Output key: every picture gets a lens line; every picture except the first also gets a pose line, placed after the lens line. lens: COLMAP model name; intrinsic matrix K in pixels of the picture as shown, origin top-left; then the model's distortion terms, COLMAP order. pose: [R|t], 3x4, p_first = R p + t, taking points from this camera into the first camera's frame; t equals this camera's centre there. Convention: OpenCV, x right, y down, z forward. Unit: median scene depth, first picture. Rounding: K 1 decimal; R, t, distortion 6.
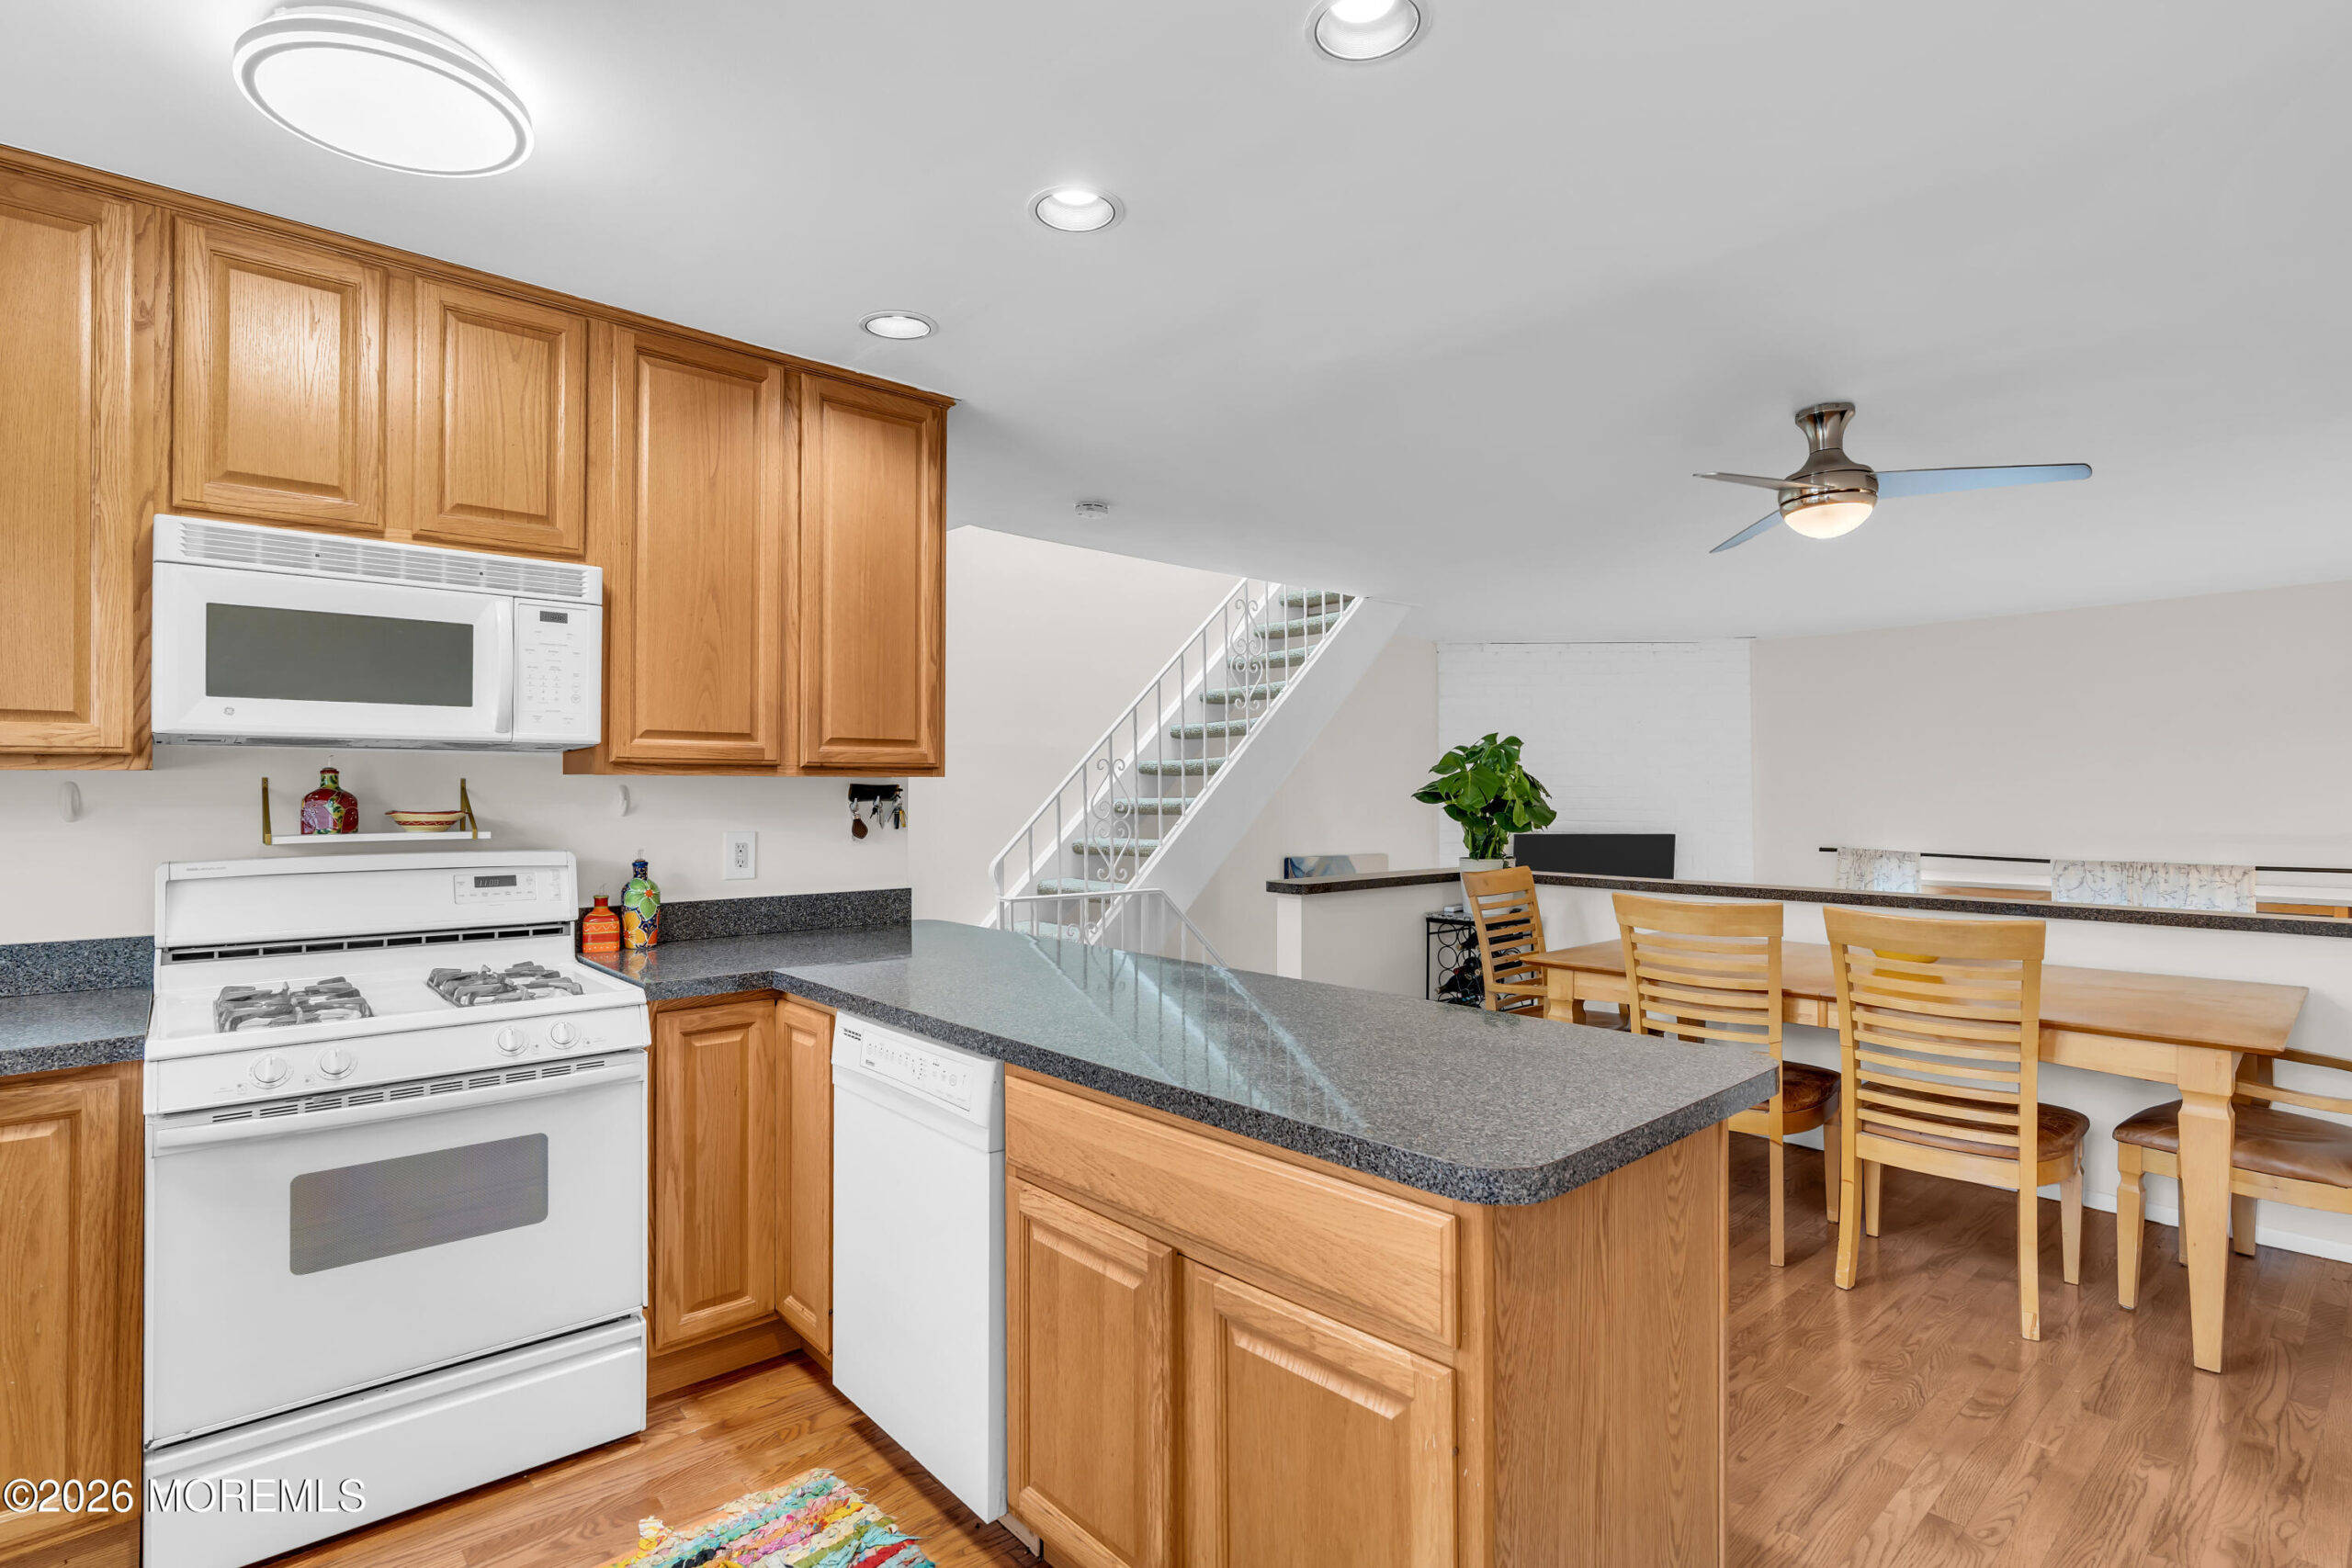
lens RADIAL K [[1125.5, 0, 1178.6], [0, 1125.5, 775.9], [0, 0, 1]] dist [-0.000786, 0.000596]
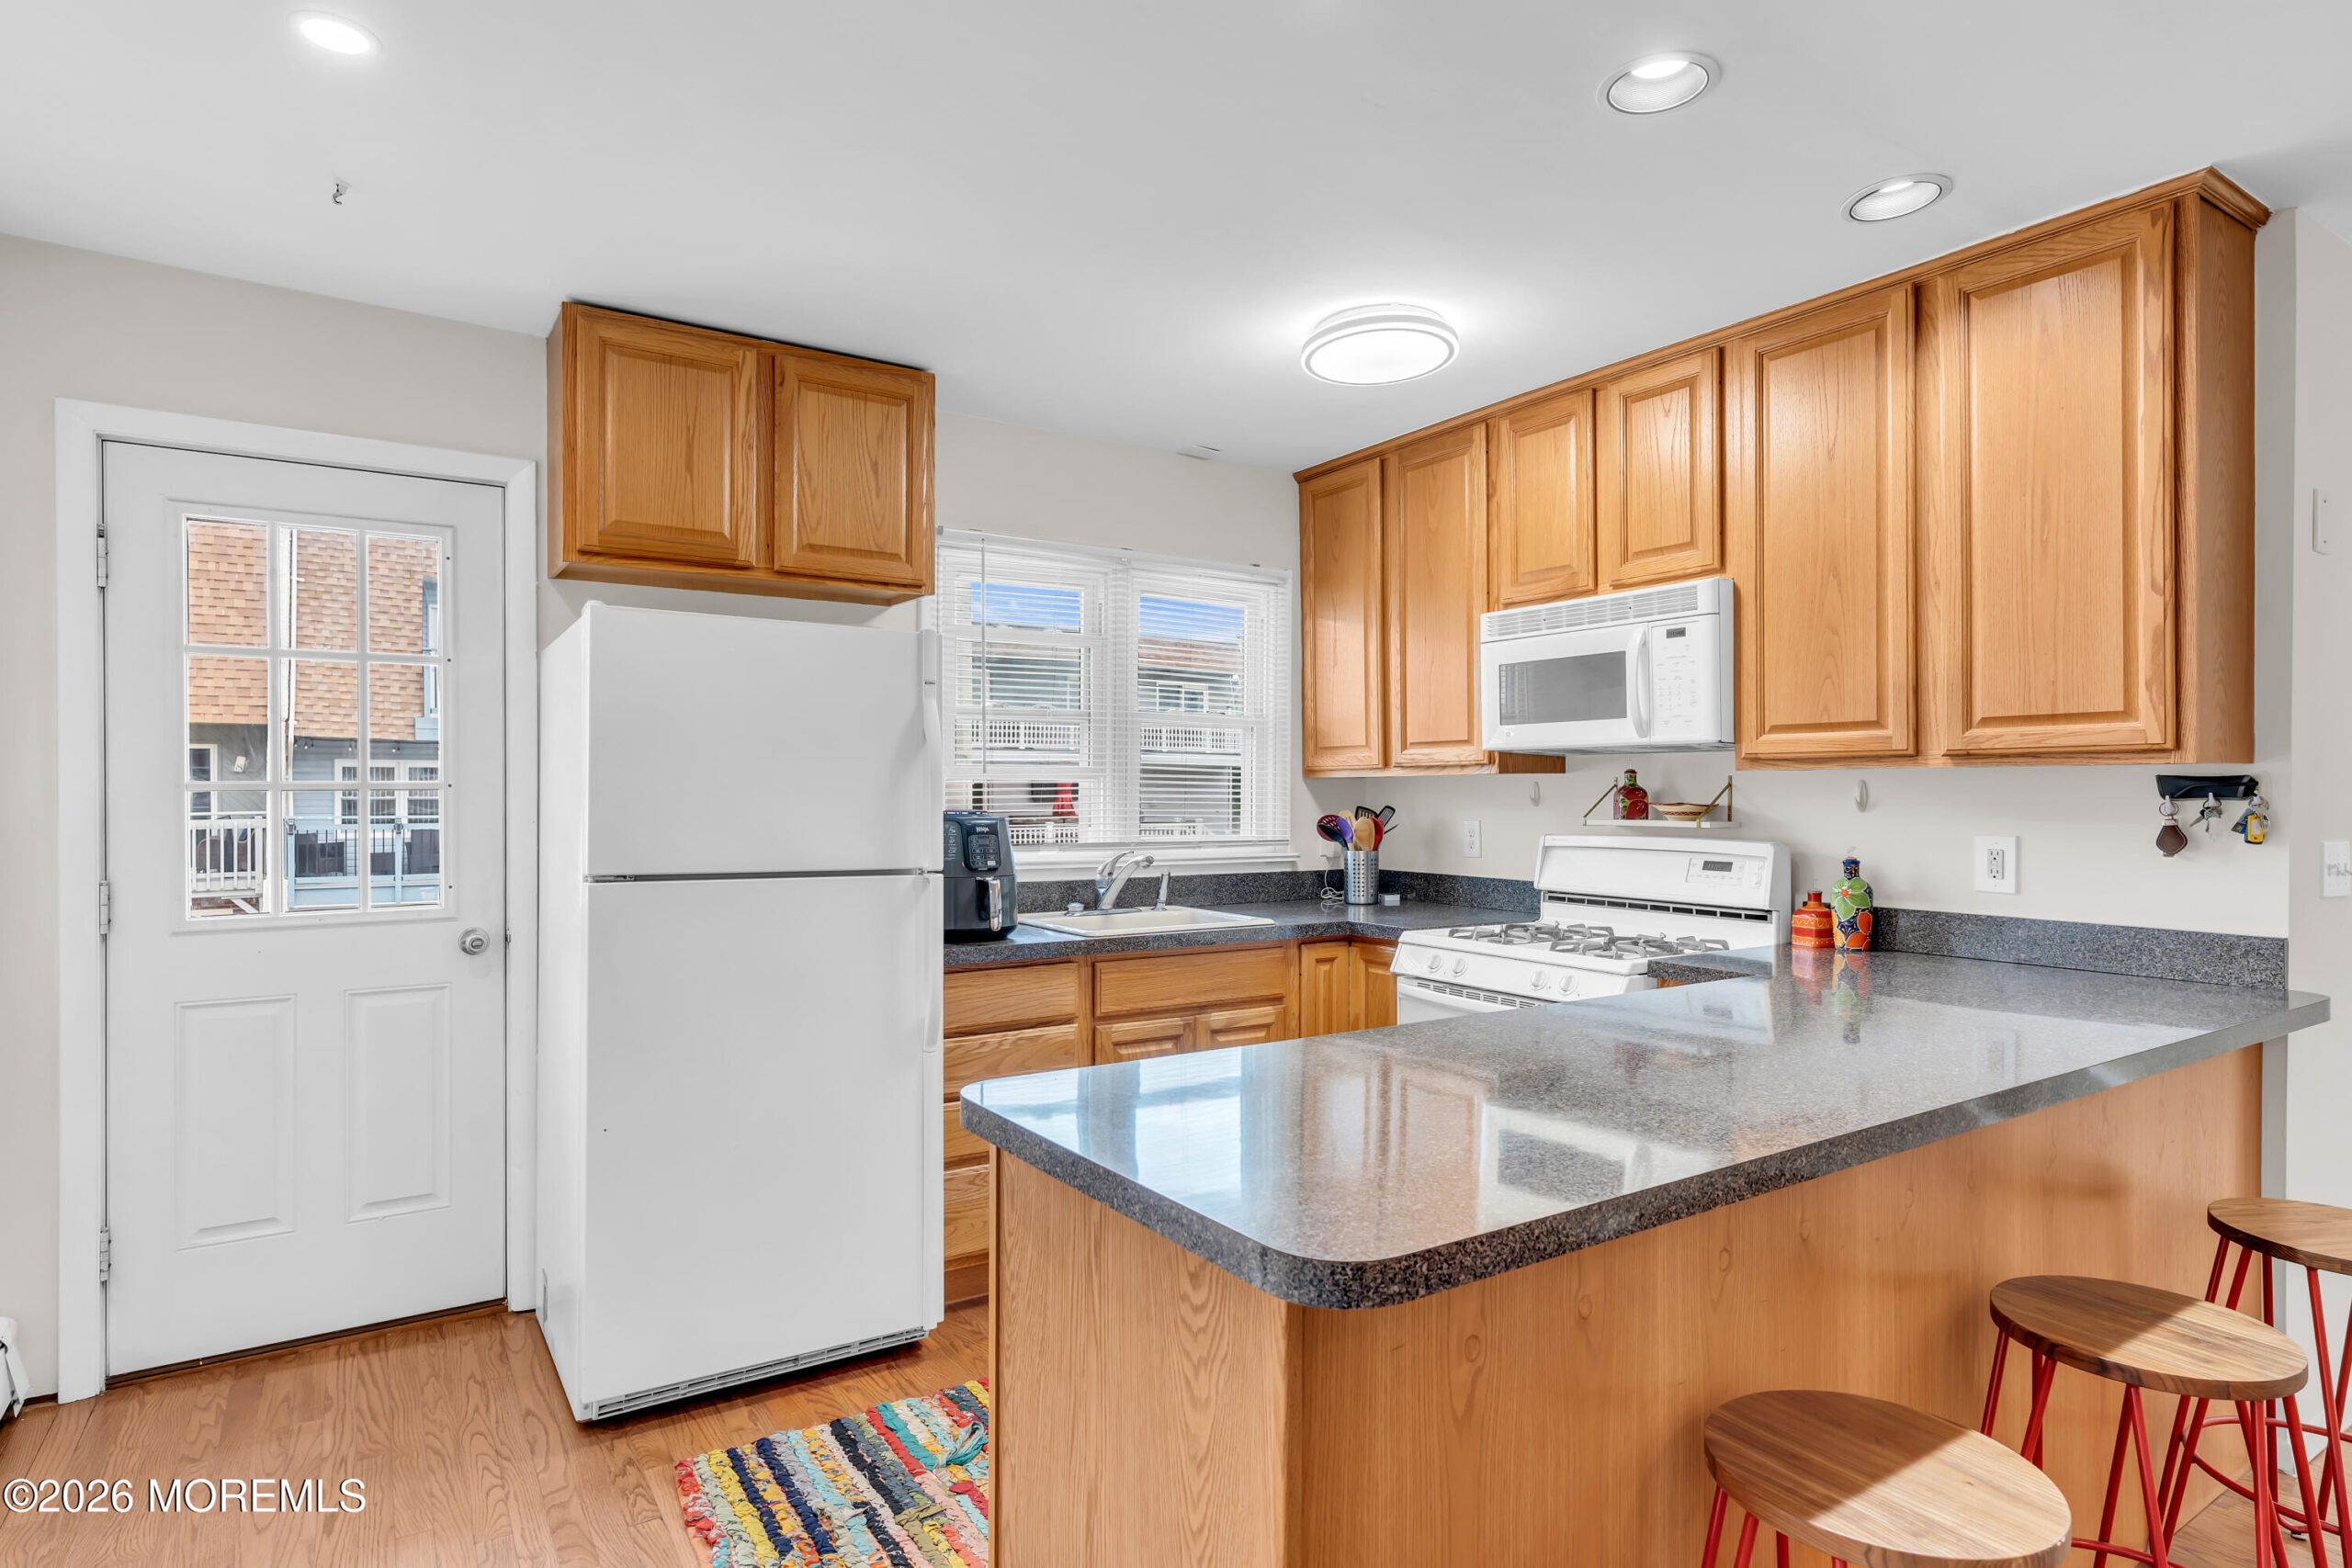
lens RADIAL K [[1265.2, 0, 1171.0], [0, 1265.2, 790.4], [0, 0, 1]] dist [0.001906, 0.000508]
pose [[-0.141516, 0.000649, -0.989936, 0.664134], [0.014356, 0.999896, -0.001397, 0.010232], [0.989832, -0.014410, -0.141510, 0.577577]]
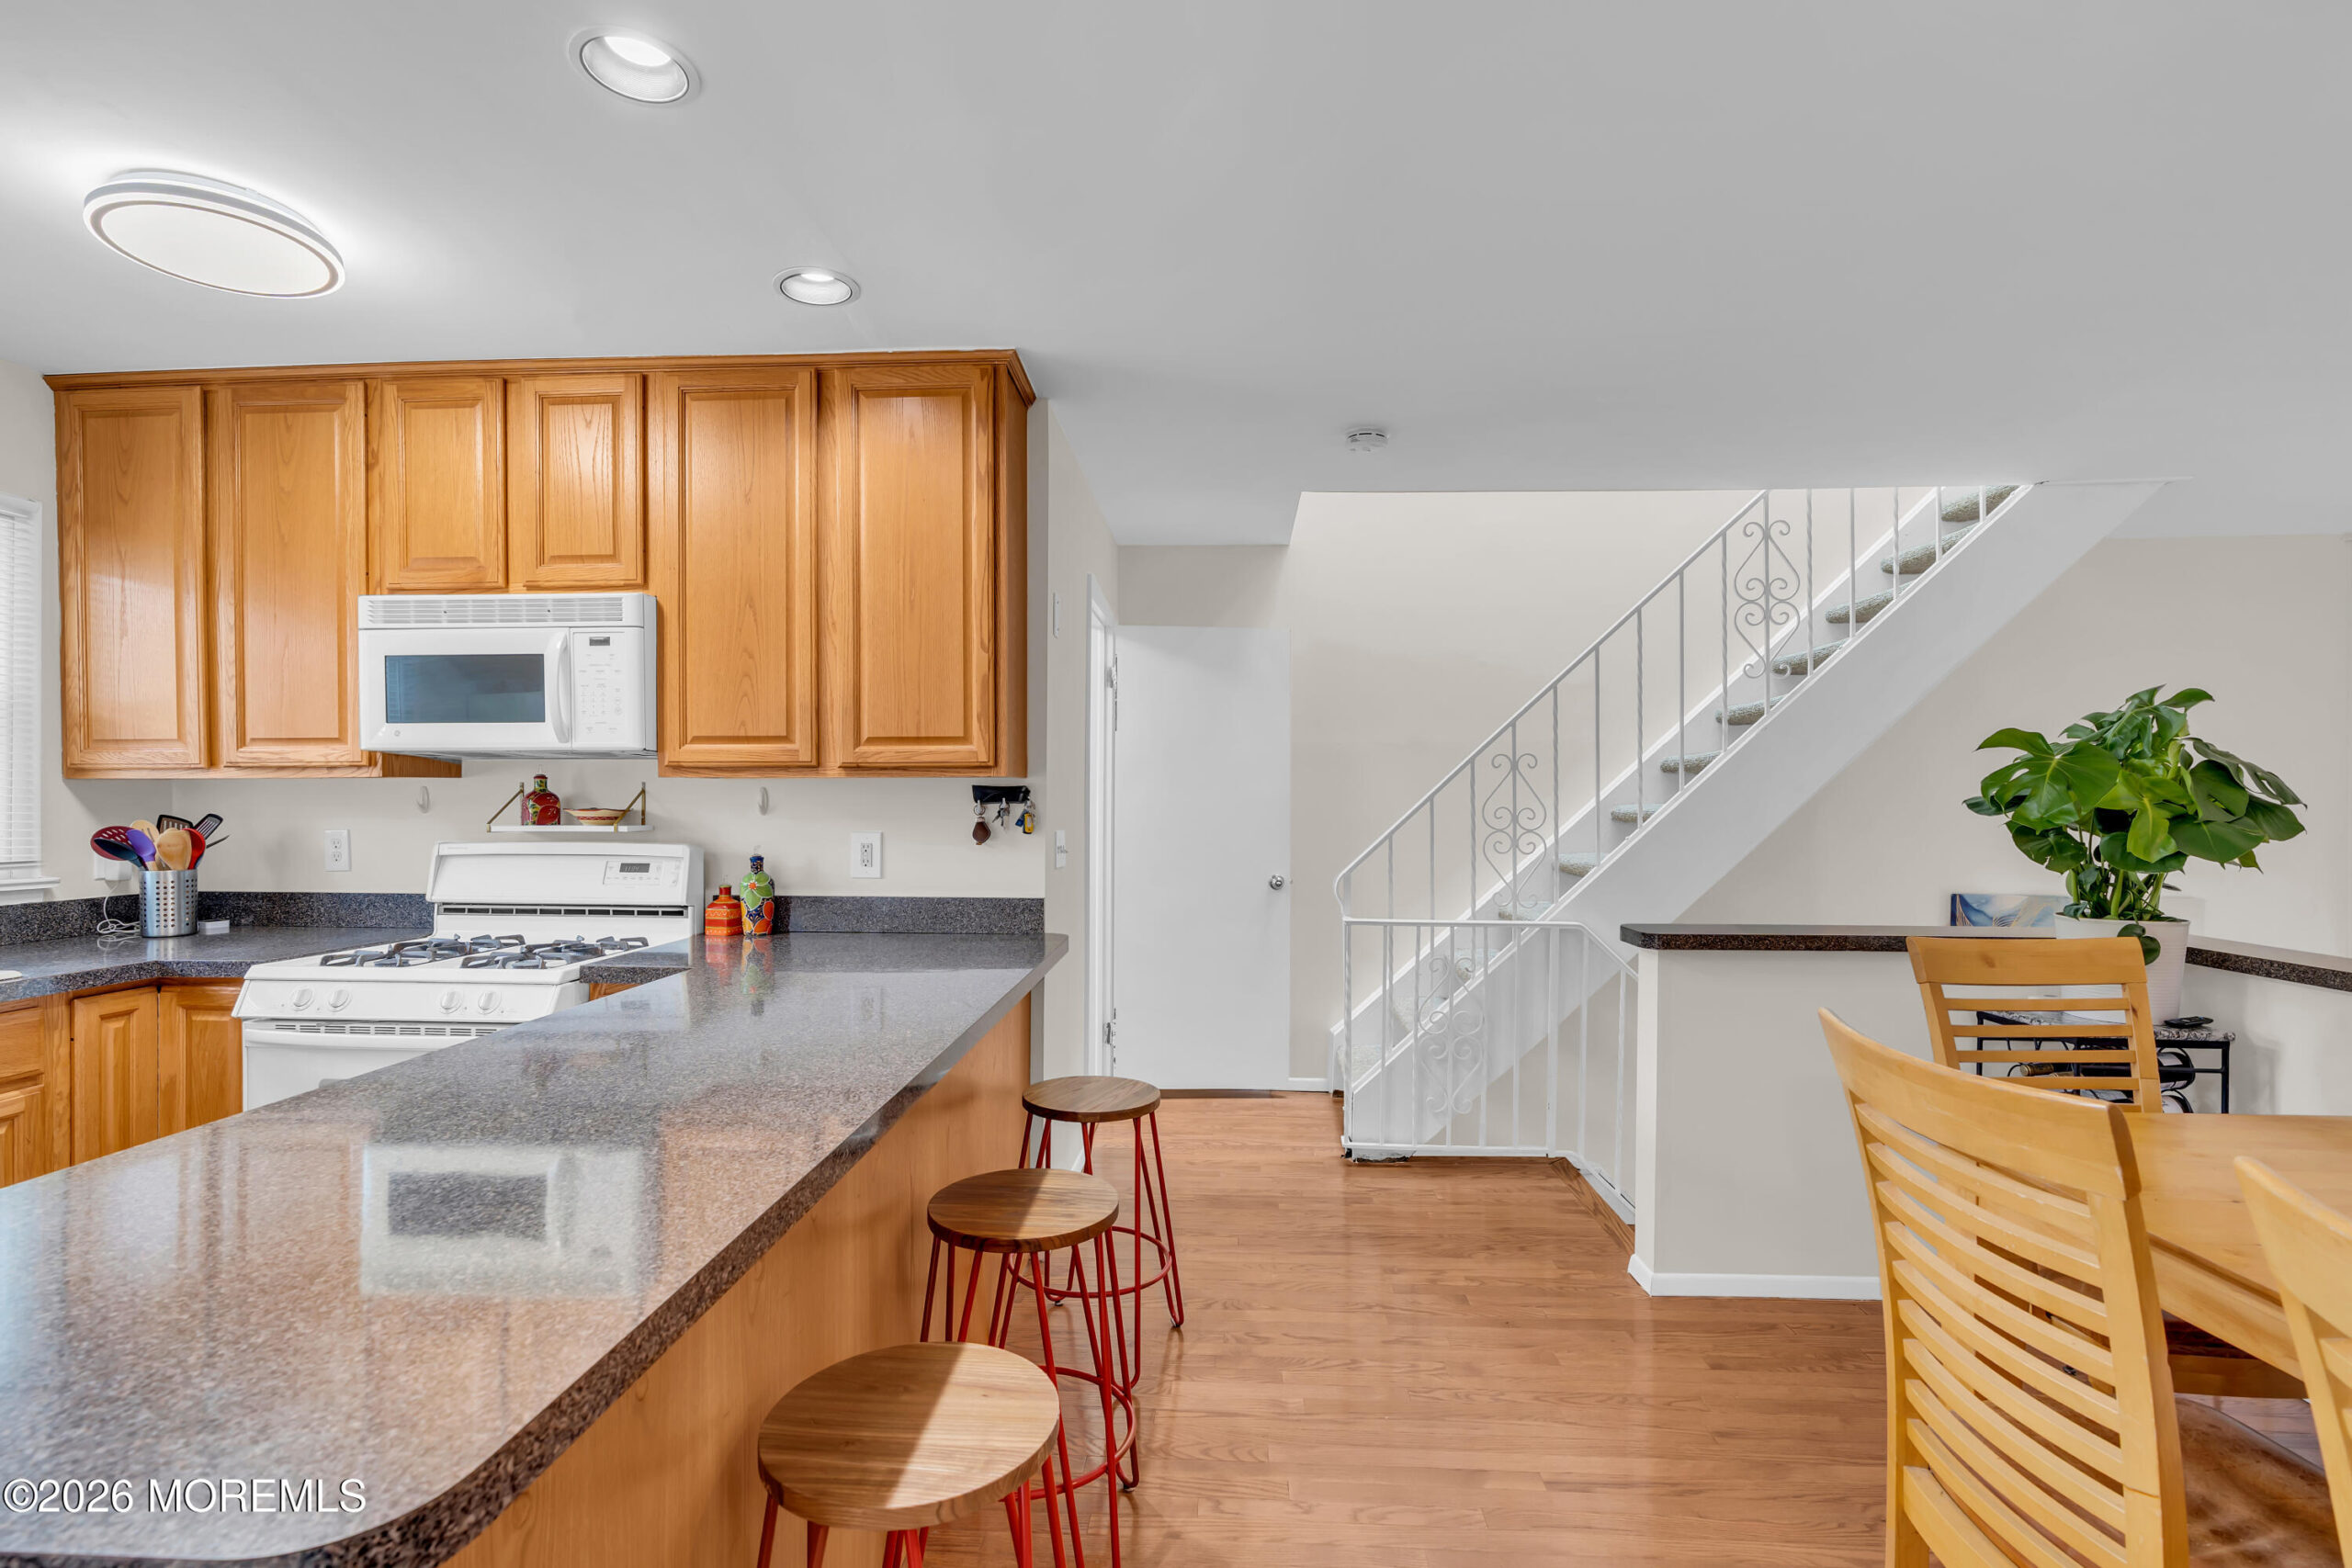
lens RADIAL K [[1070.2, 0, 1164.3], [0, 1070.2, 804.9], [0, 0, 1]] dist [-0.004378, 0.001207]
pose [[0.707899, 0.005191, -0.706295, 0.539063], [0.008343, 0.999842, 0.015711, 0.012425], [0.706265, -0.017015, 0.707744, 0.538746]]
